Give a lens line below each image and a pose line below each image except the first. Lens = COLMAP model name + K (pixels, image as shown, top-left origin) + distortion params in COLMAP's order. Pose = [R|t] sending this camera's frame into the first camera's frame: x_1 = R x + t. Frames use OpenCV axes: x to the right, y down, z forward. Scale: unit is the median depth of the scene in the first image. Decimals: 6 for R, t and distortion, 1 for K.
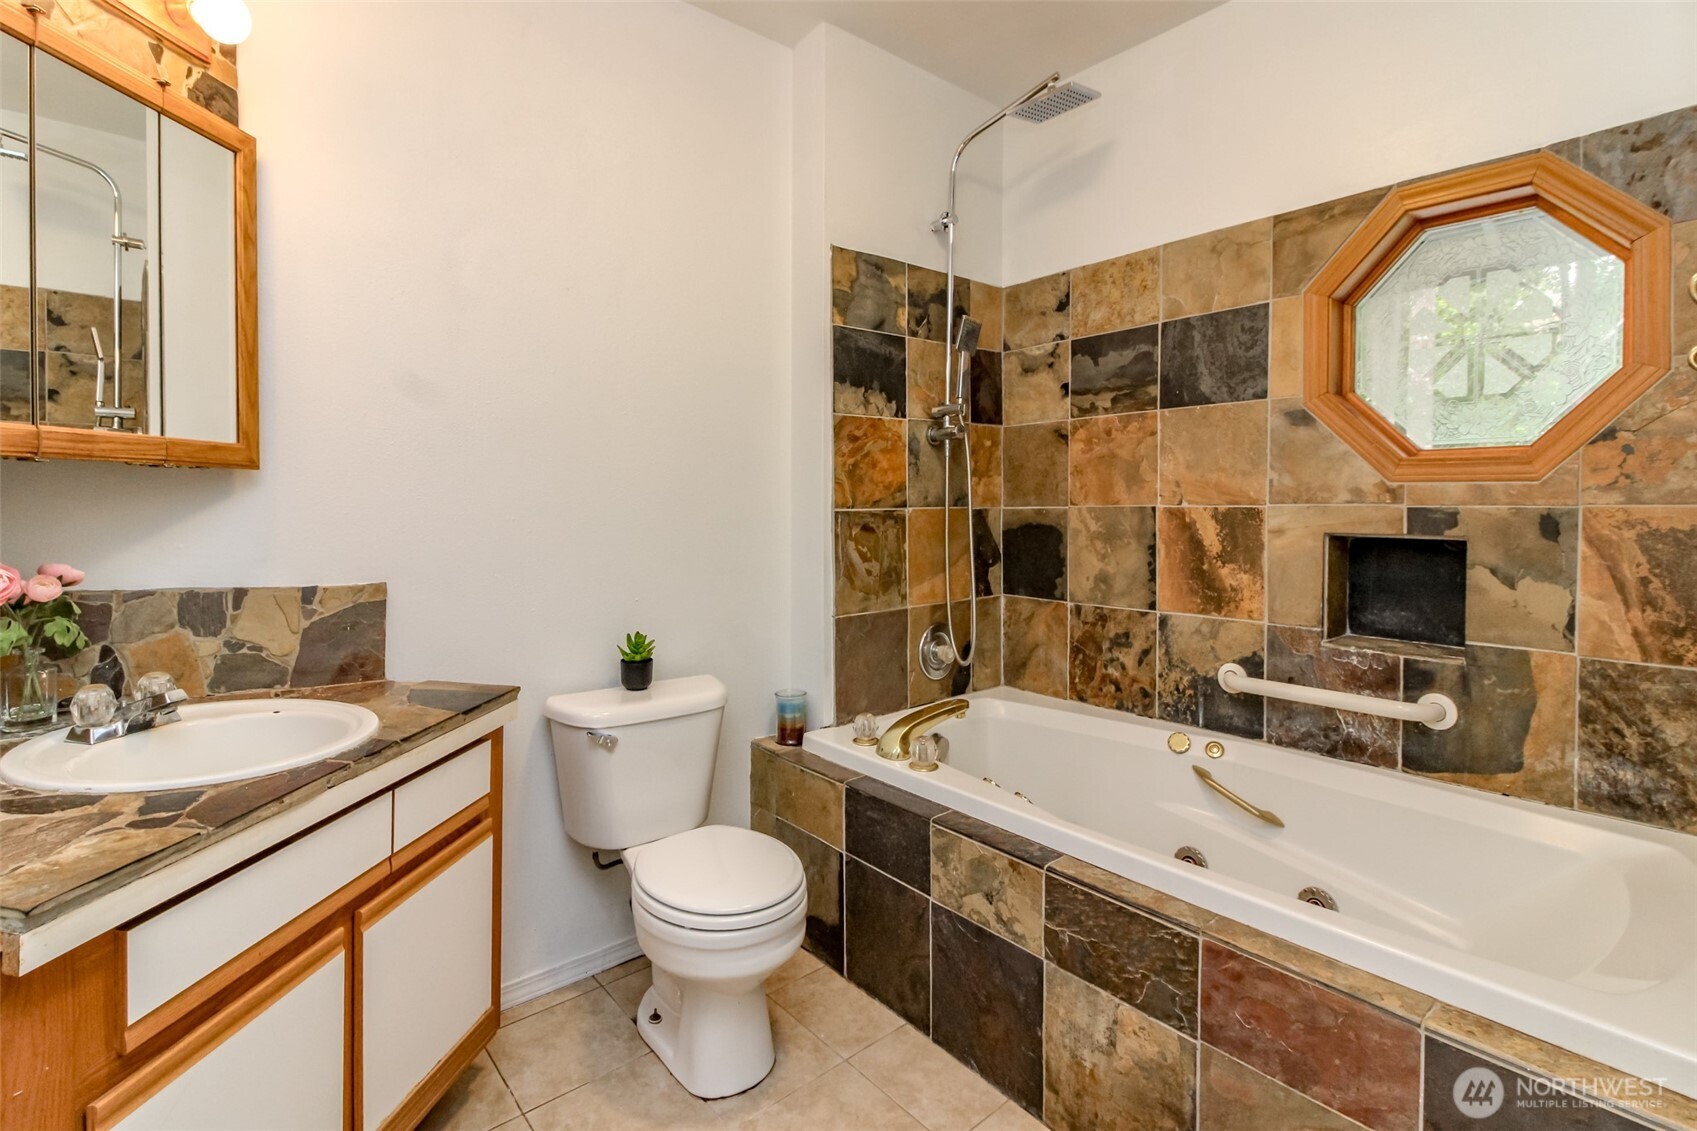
lens RADIAL K [[790.5, 0, 837.3], [0, 790.5, 529.8], [0, 0, 1]] dist [0.000589, -0.000289]
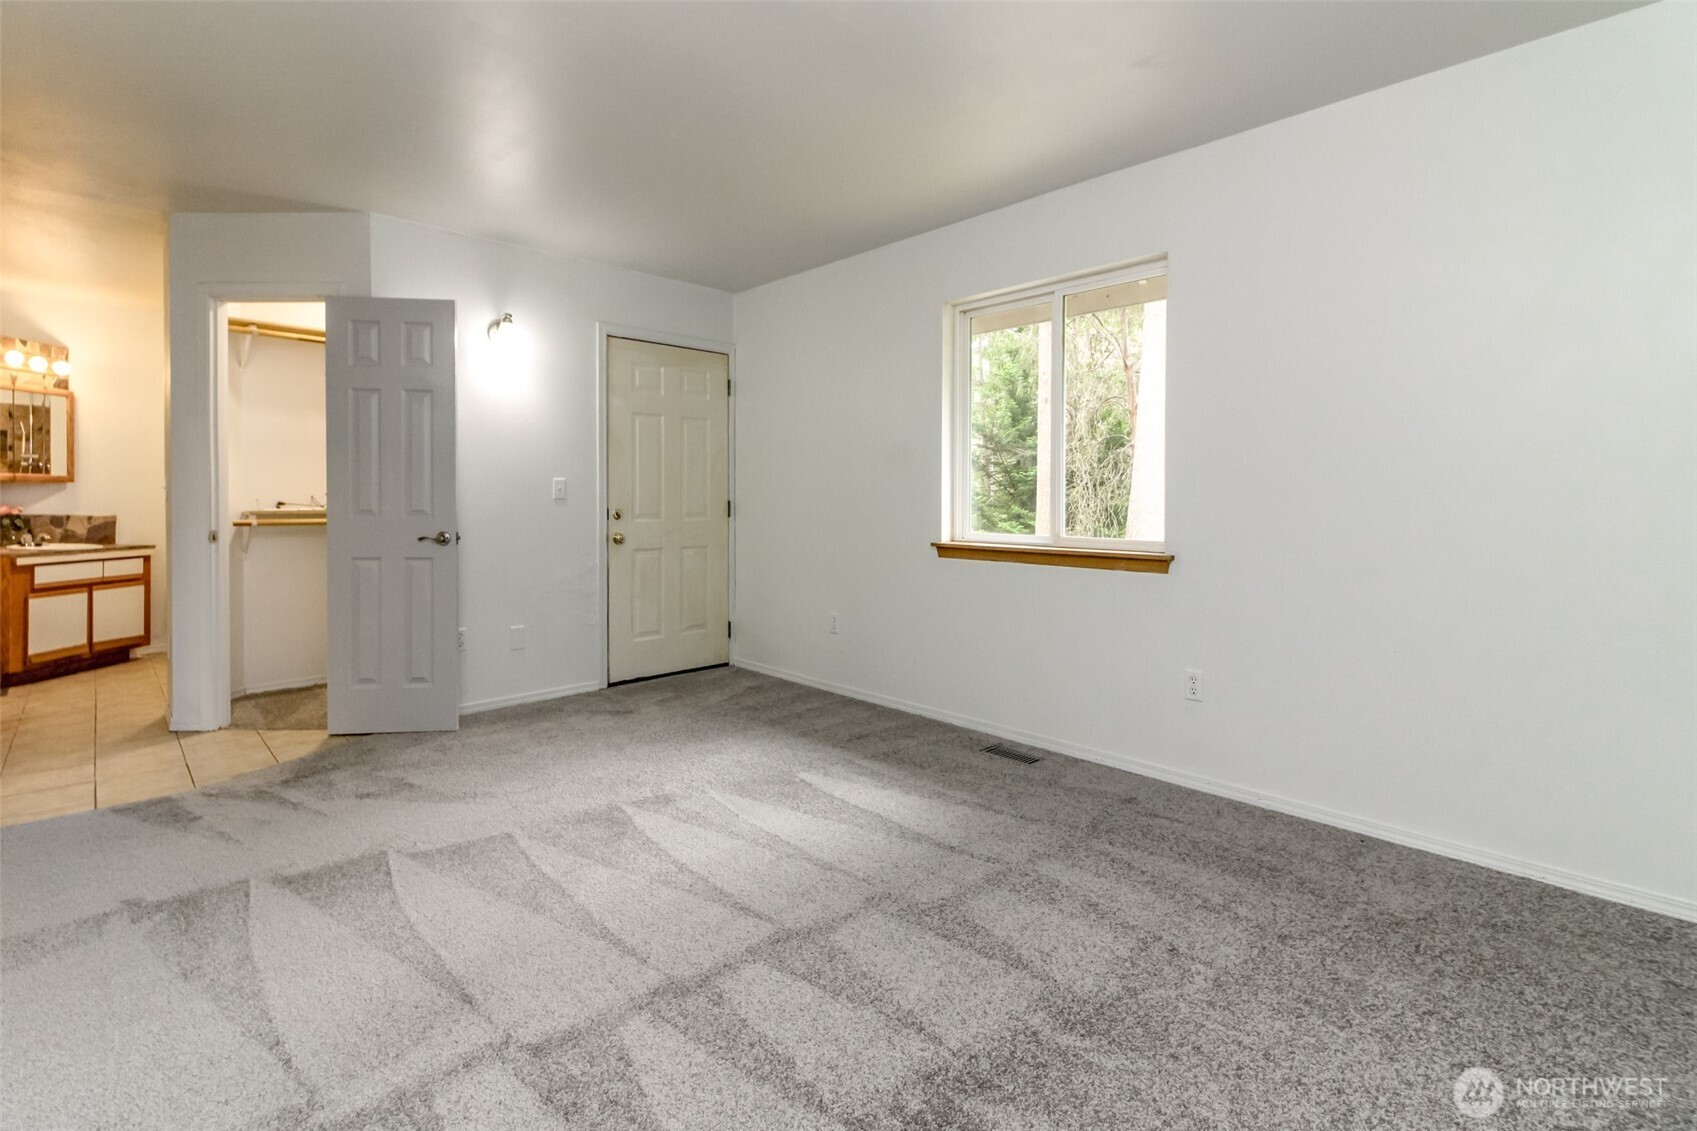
lens RADIAL K [[790.5, 0, 837.3], [0, 790.5, 529.8], [0, 0, 1]] dist [0.000589, -0.000289]
pose [[0.998243, -0.001273, 0.059239, 2.602151], [0.001783, 0.999962, -0.008572, 0.181080], [-0.059226, 0.008663, 0.998207, -2.886835]]
